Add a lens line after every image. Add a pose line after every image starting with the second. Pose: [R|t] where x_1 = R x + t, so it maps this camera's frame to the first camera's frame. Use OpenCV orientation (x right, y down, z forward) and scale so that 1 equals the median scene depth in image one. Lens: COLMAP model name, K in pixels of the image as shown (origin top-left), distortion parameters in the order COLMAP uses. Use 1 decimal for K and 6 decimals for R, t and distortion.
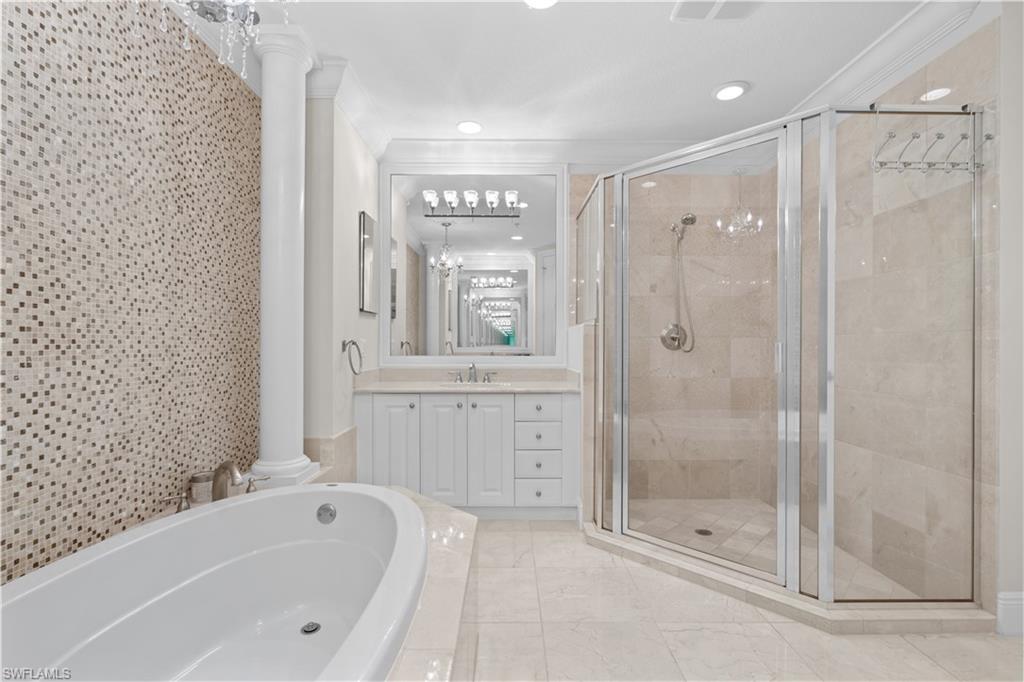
lens RADIAL K [[469.7, 0, 509.9], [0, 469.7, 344.9], [0, 0, 1]] dist [0.033455, 0.000849]
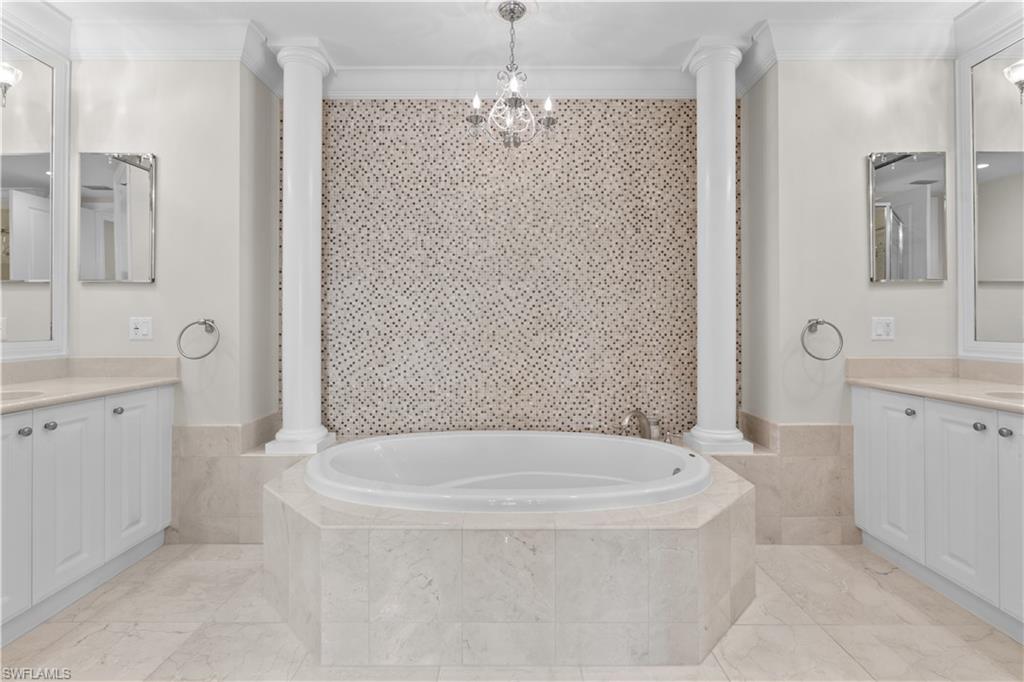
lens RADIAL K [[469.7, 0, 504.8], [0, 469.7, 321.4], [0, 0, 1]] dist [0.033455, 0.000849]
pose [[0.011899, -0.012436, -0.999852, 0.830584], [0.001108, 0.999922, -0.012424, 0.008018], [0.999929, -0.000960, 0.011911, 0.676240]]
